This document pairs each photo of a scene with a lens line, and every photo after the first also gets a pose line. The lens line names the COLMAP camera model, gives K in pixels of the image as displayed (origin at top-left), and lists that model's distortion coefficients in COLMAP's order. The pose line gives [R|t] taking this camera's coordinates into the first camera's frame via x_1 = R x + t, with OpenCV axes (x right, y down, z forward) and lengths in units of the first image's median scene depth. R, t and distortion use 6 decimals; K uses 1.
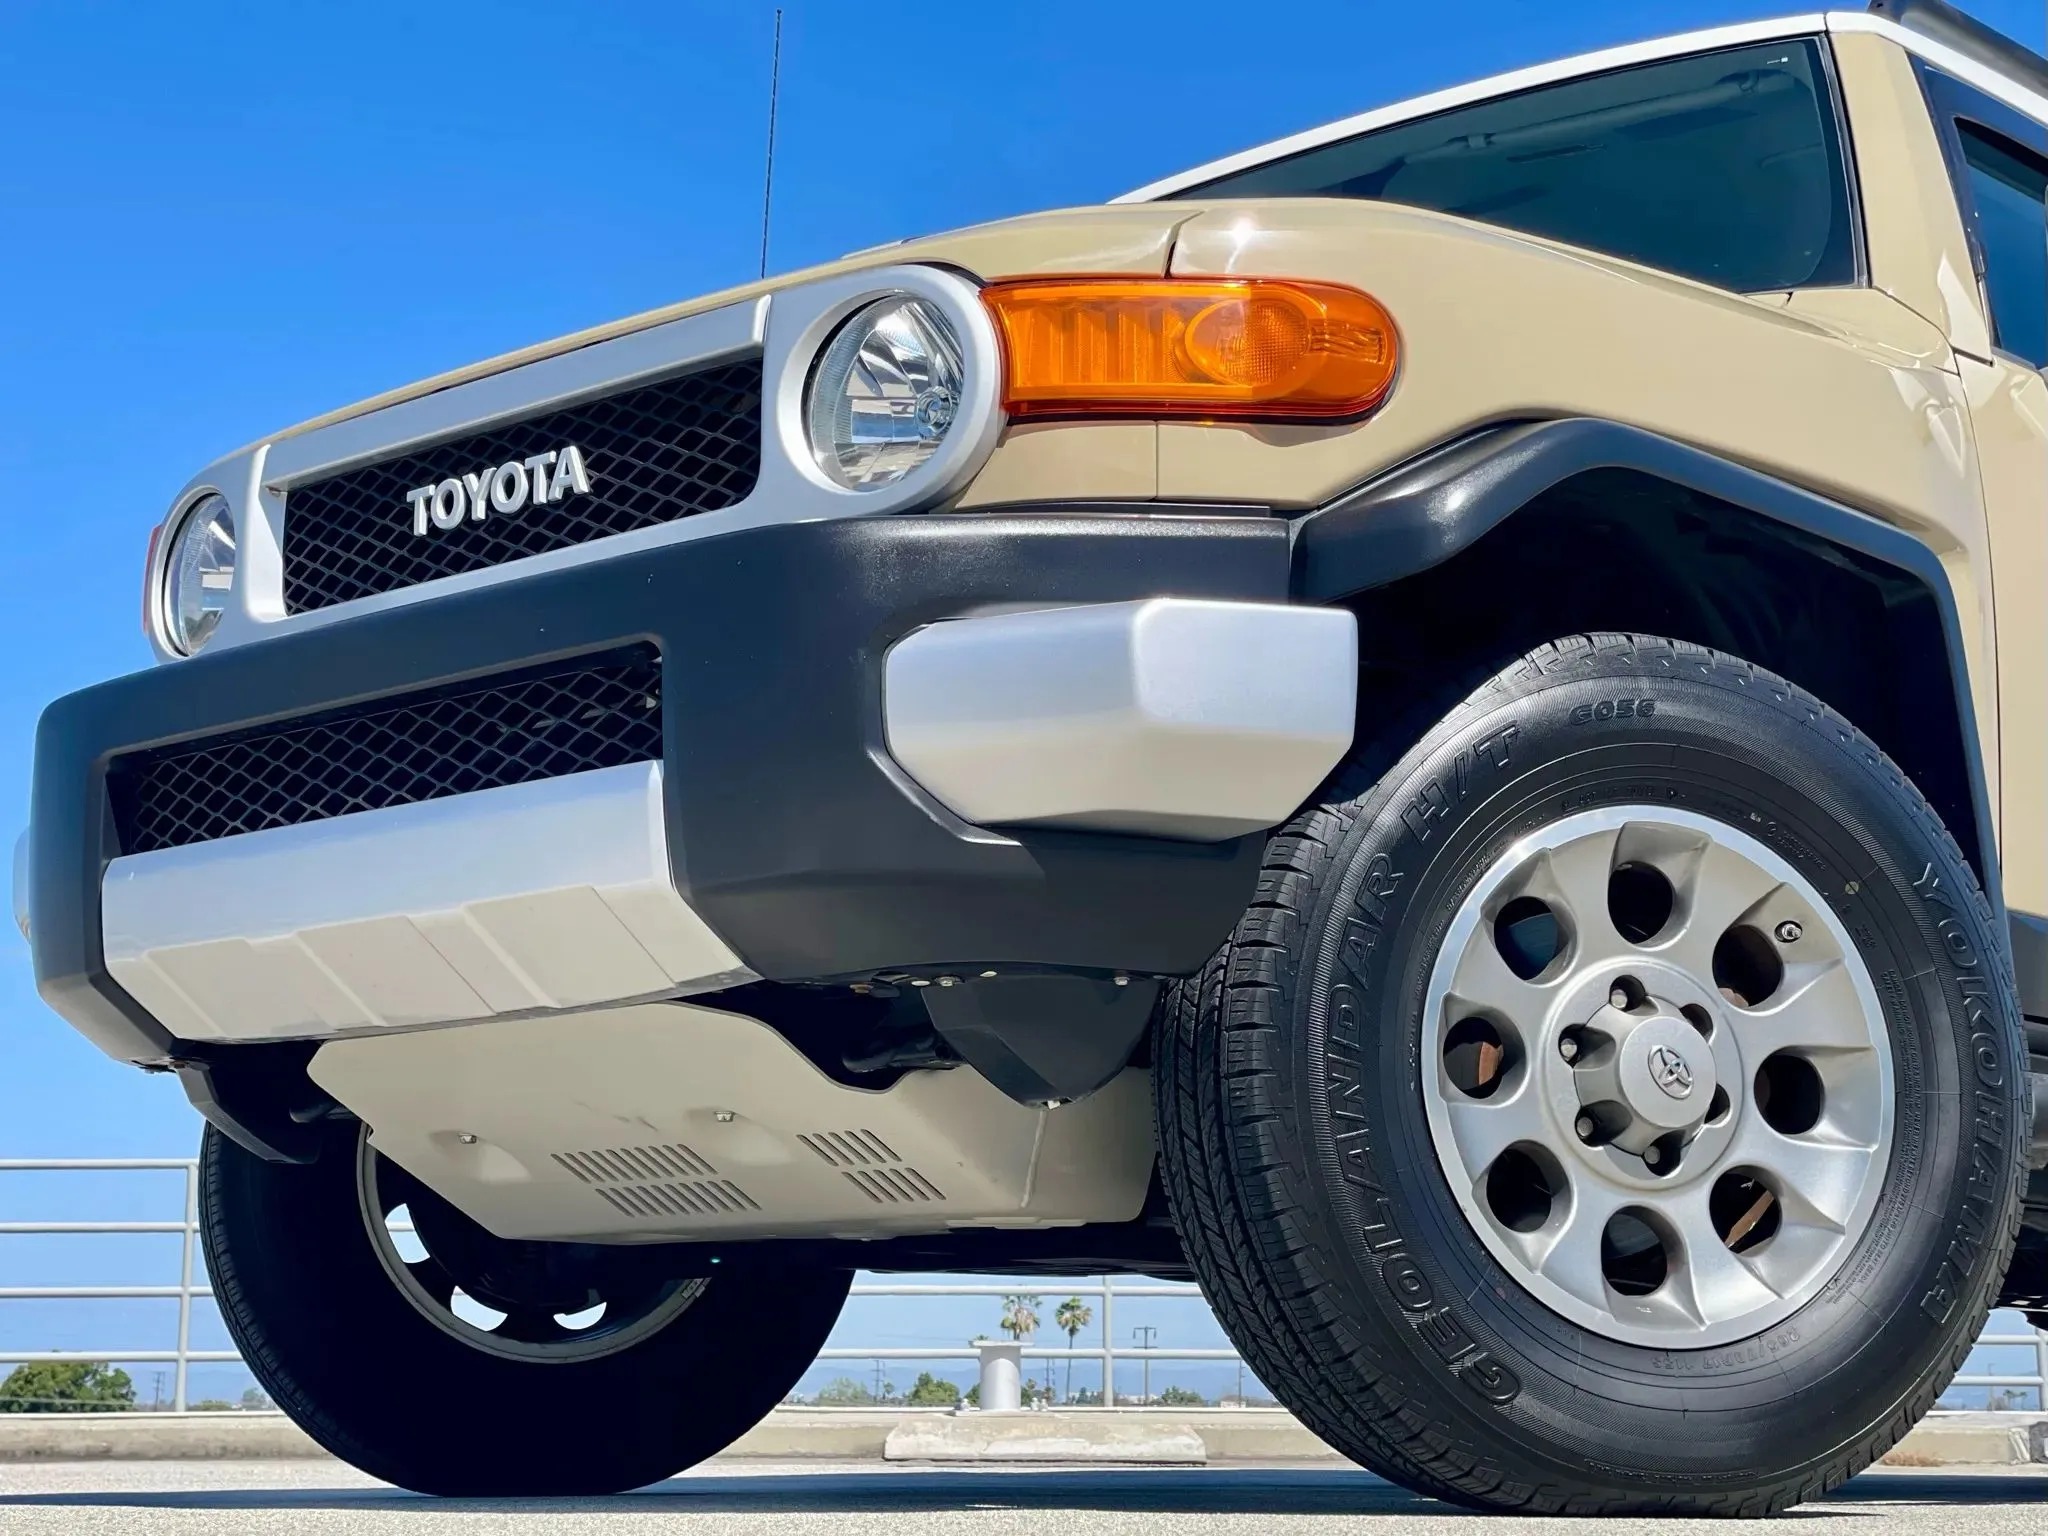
lens RADIAL K [[3094.5, 0, 981.2], [0, 3094.5, 761.4], [0, 0, 1]] dist [0.118701, -0.072666]
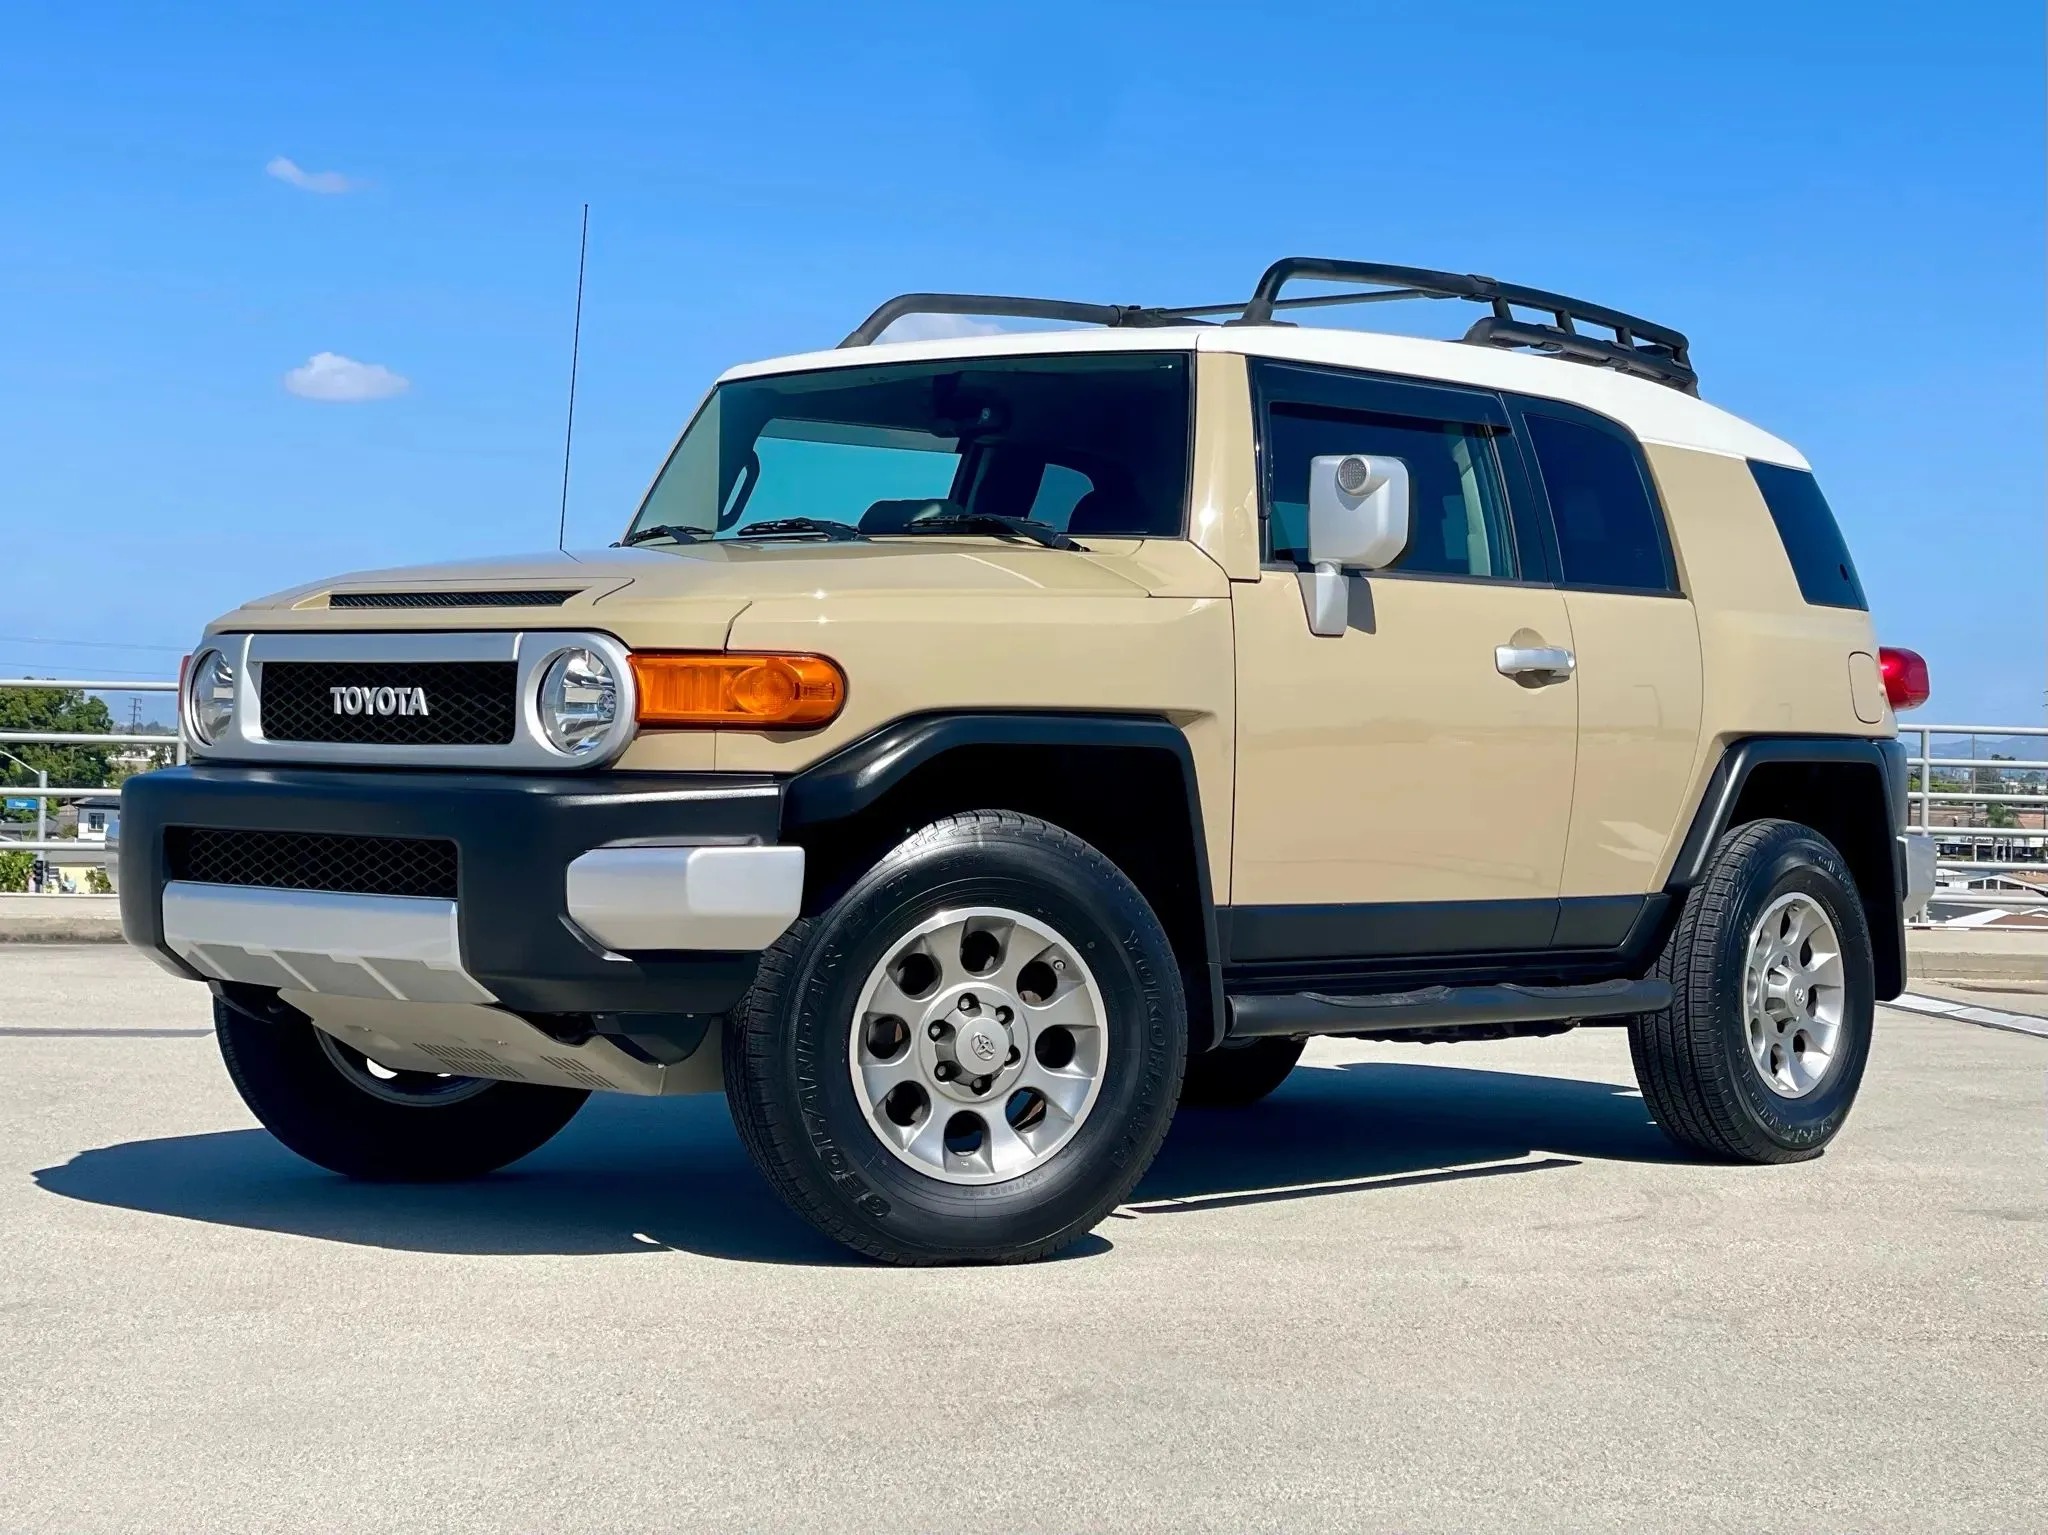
lens RADIAL K [[2972.6, 0, 1018.7], [0, 2972.6, 703.5], [0, 0, 1]] dist [0.068601, 0.127905]
pose [[0.999205, 0.024351, 0.031579, 0.177517], [-0.029197, 0.986124, 0.163424, -0.414535], [-0.027162, -0.164216, 0.986050, -0.798455]]
